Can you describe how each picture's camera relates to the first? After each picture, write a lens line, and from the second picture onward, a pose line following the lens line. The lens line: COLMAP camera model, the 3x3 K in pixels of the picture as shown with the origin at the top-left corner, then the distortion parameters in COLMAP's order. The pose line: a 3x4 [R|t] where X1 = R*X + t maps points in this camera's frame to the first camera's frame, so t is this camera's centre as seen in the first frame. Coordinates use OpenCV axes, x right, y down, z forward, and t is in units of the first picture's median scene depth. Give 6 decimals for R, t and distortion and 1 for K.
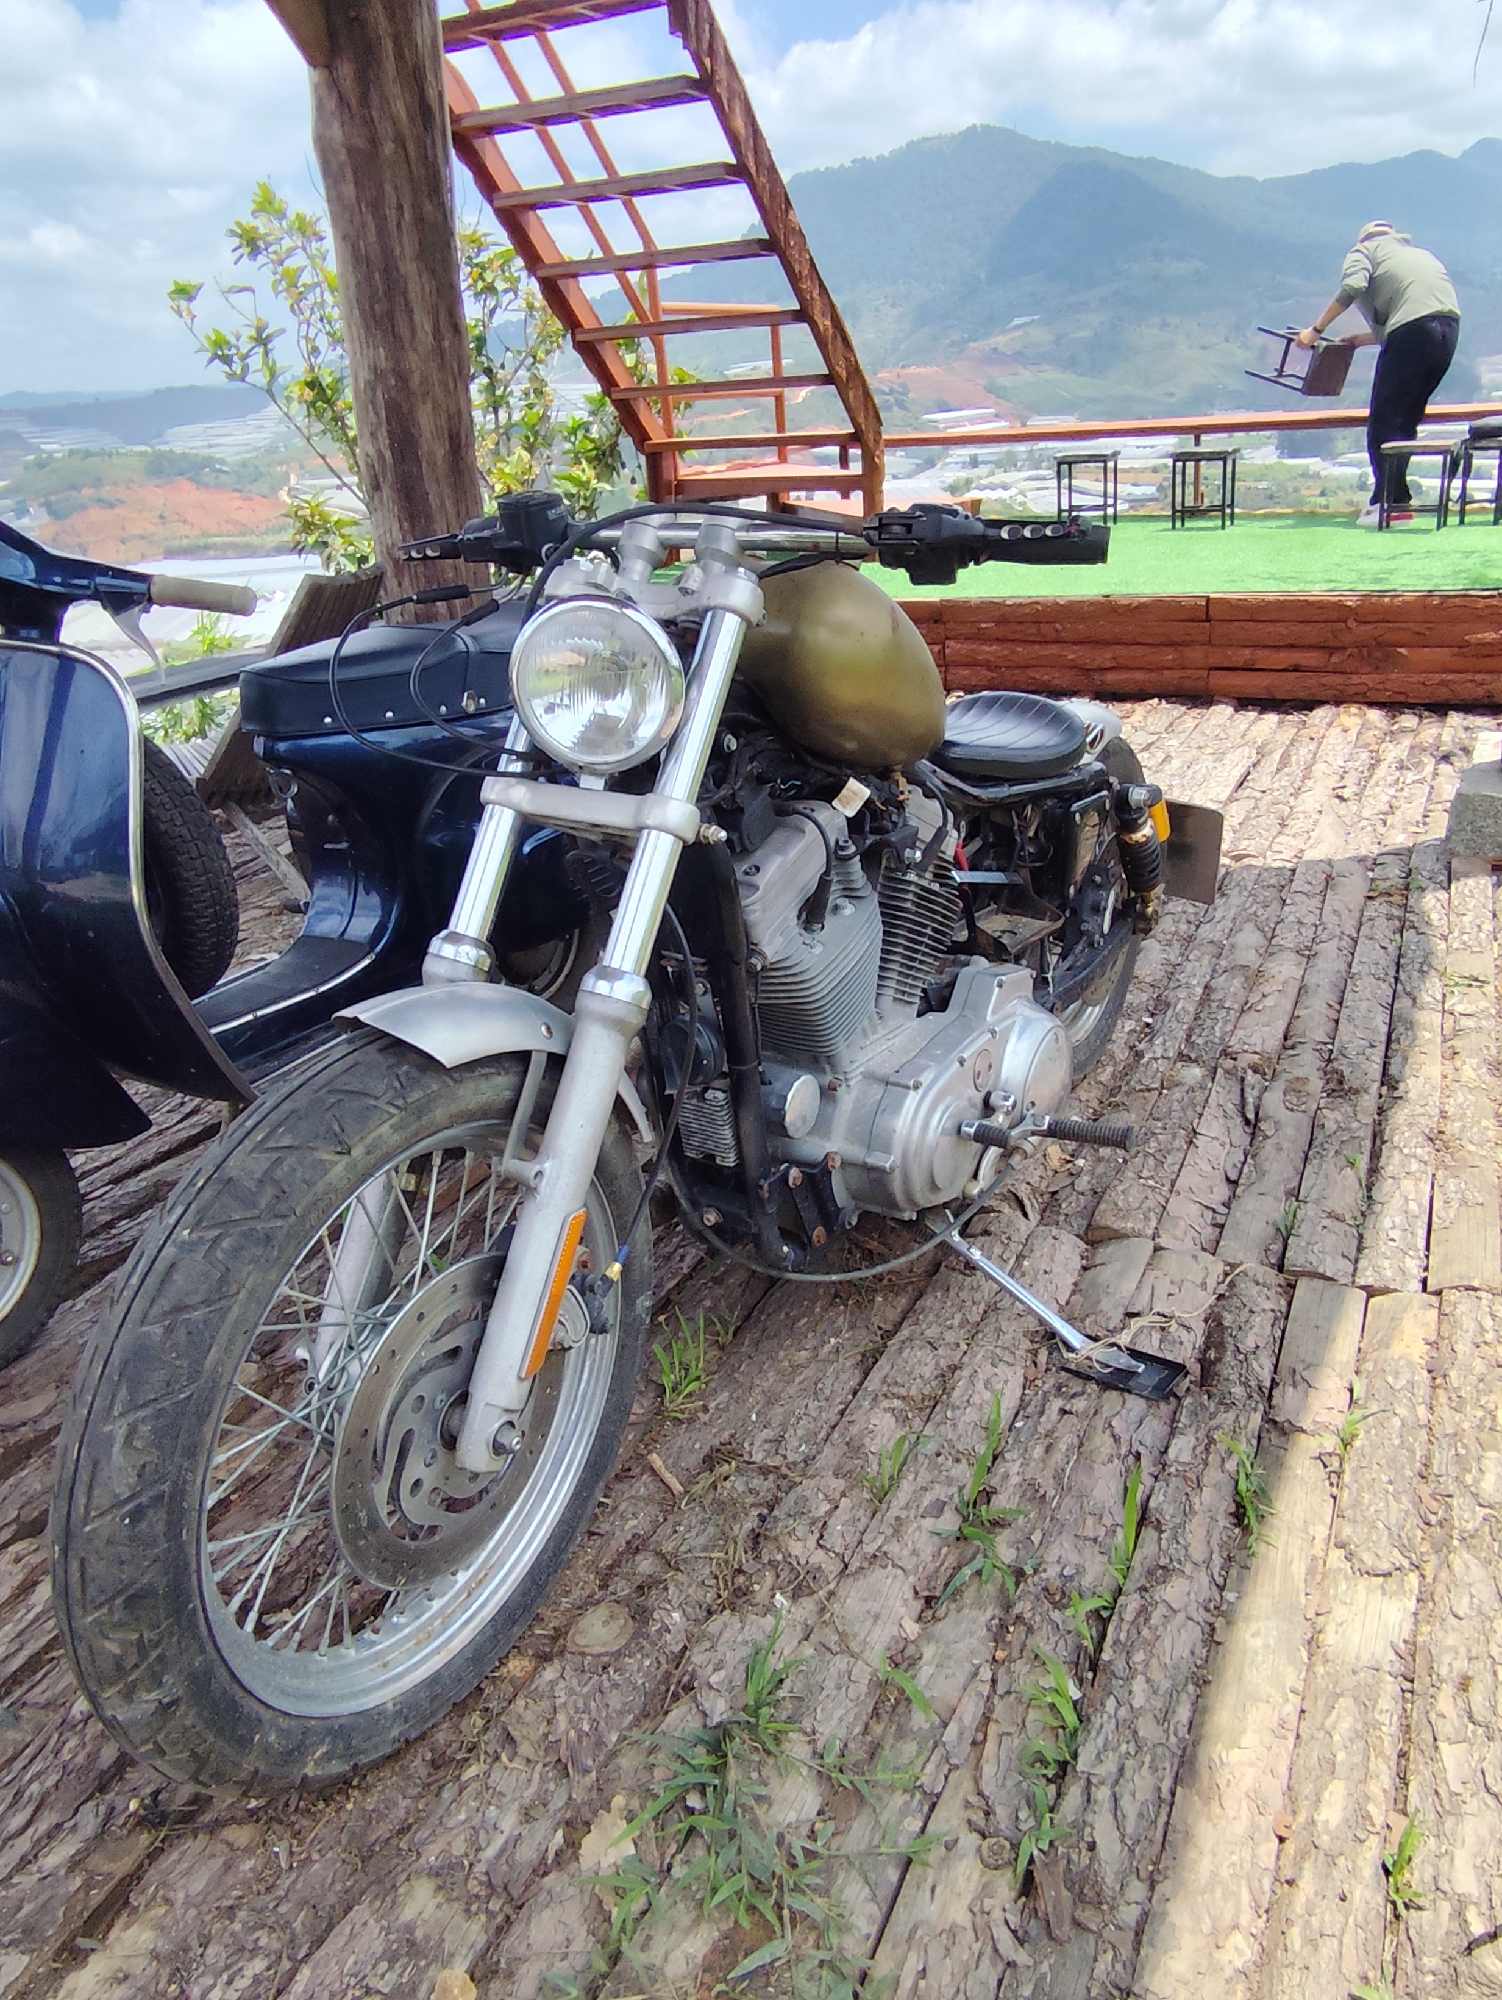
lens RADIAL K [[1448.2, 0, 758.3], [0, 1448.2, 997.9], [0, 0, 1]] dist [-0.035335, 0.006881]
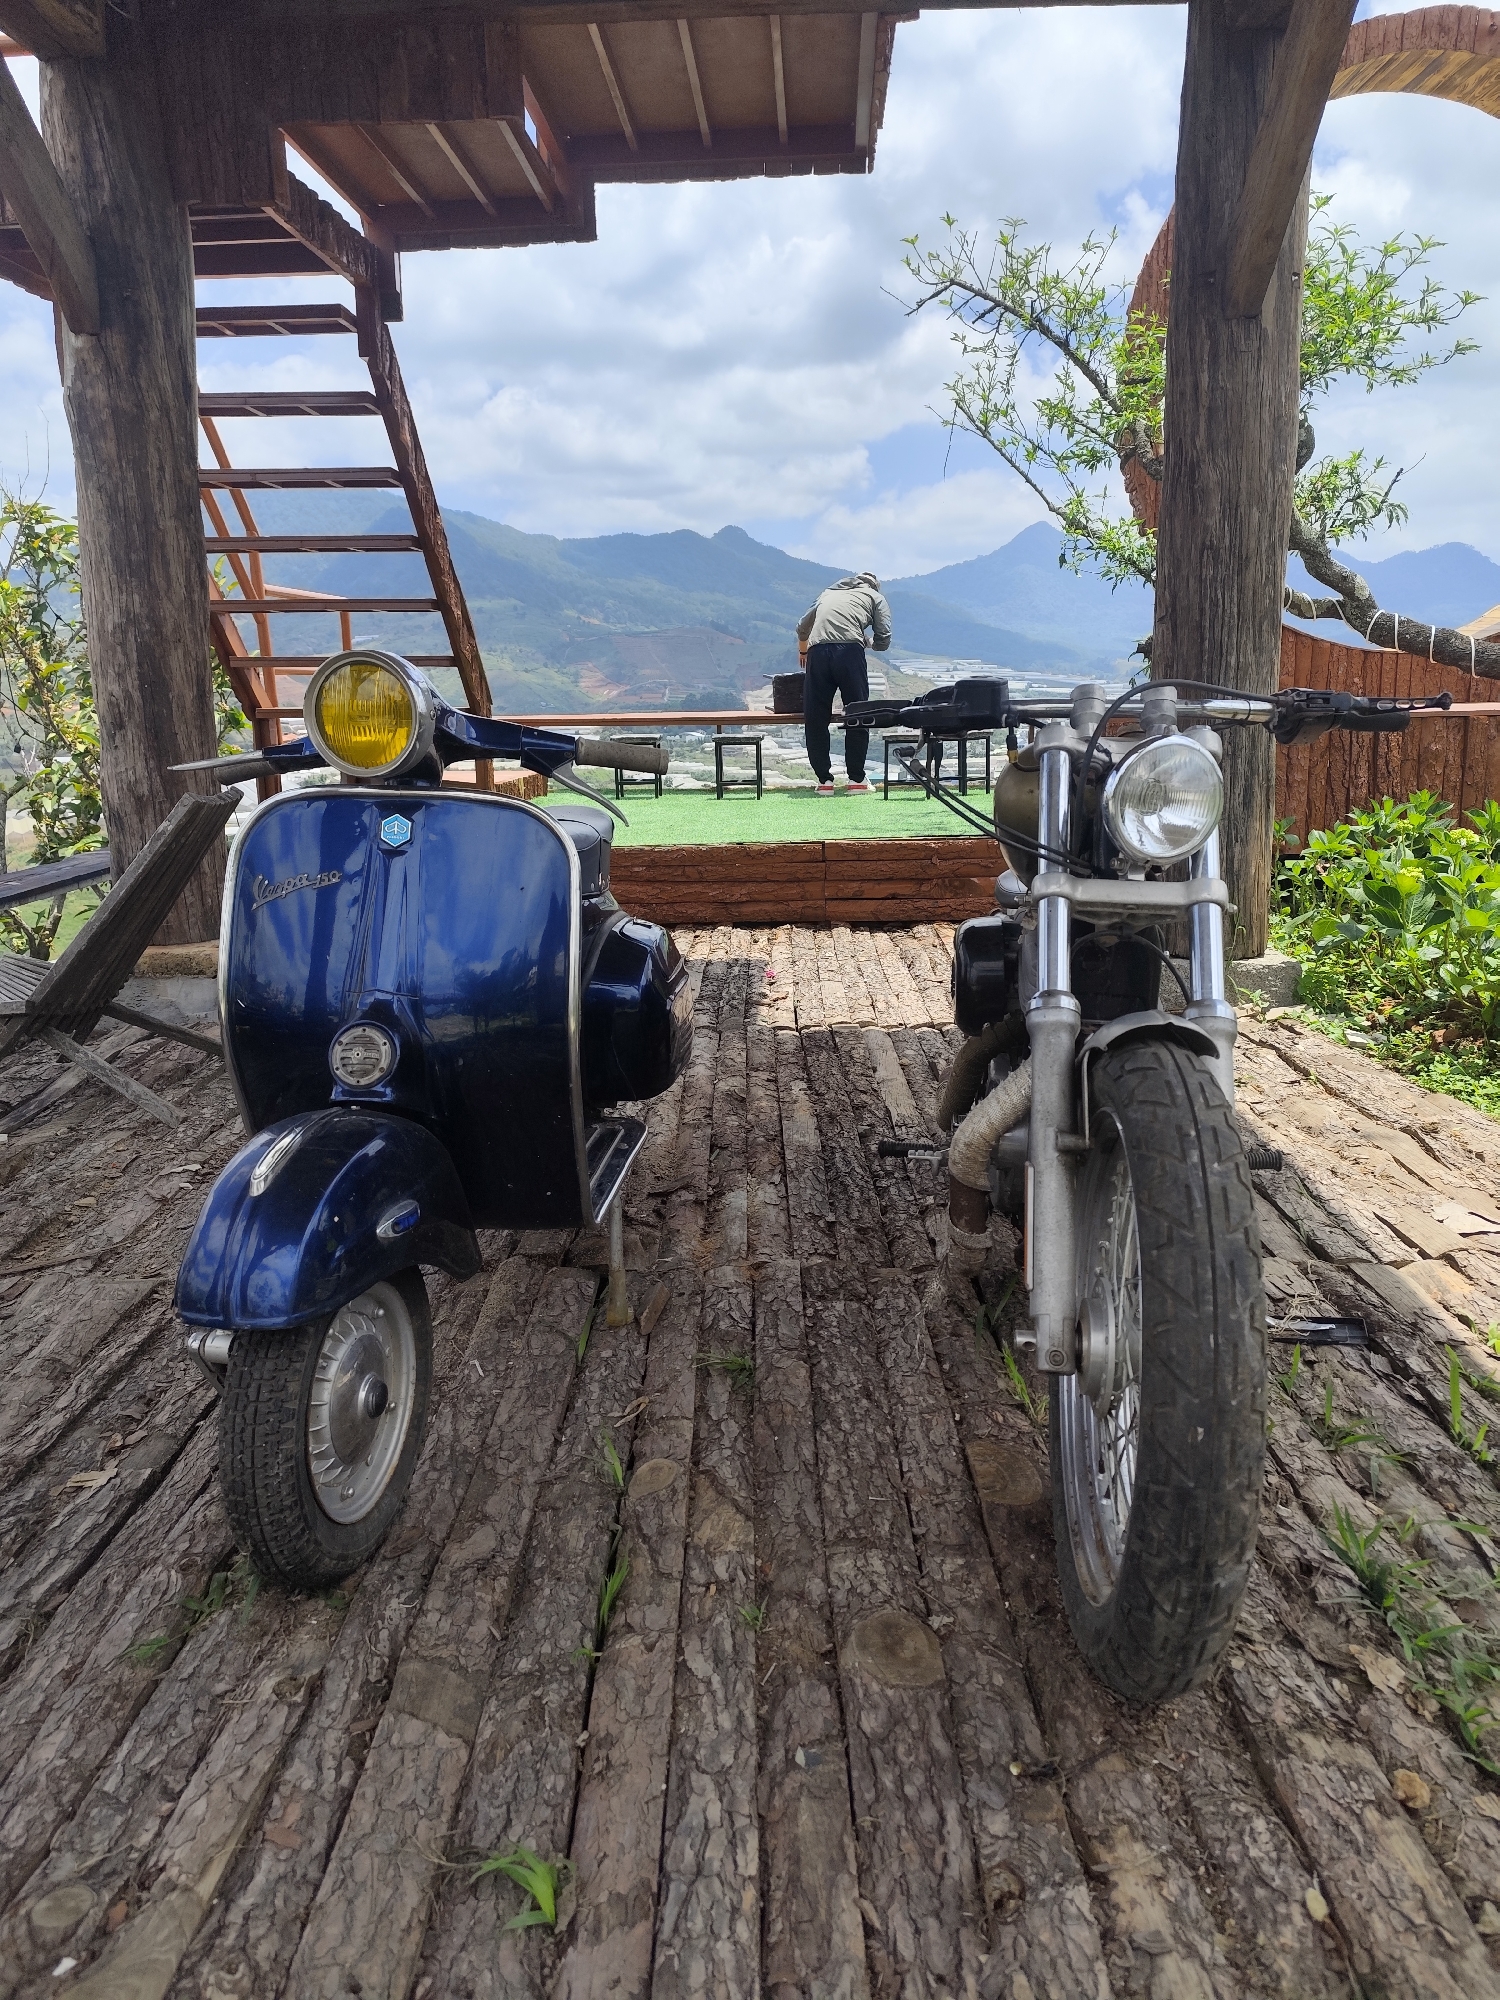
lens RADIAL K [[1365.7, 0, 745.9], [0, 1365.7, 990.7], [0, 0, 1]] dist [-0.001334, -0.008320]
pose [[0.900816, -0.040238, 0.432333, -0.263486], [0.122314, 0.978890, -0.163750, 0.031273], [-0.416618, 0.200389, 0.886721, 0.011105]]
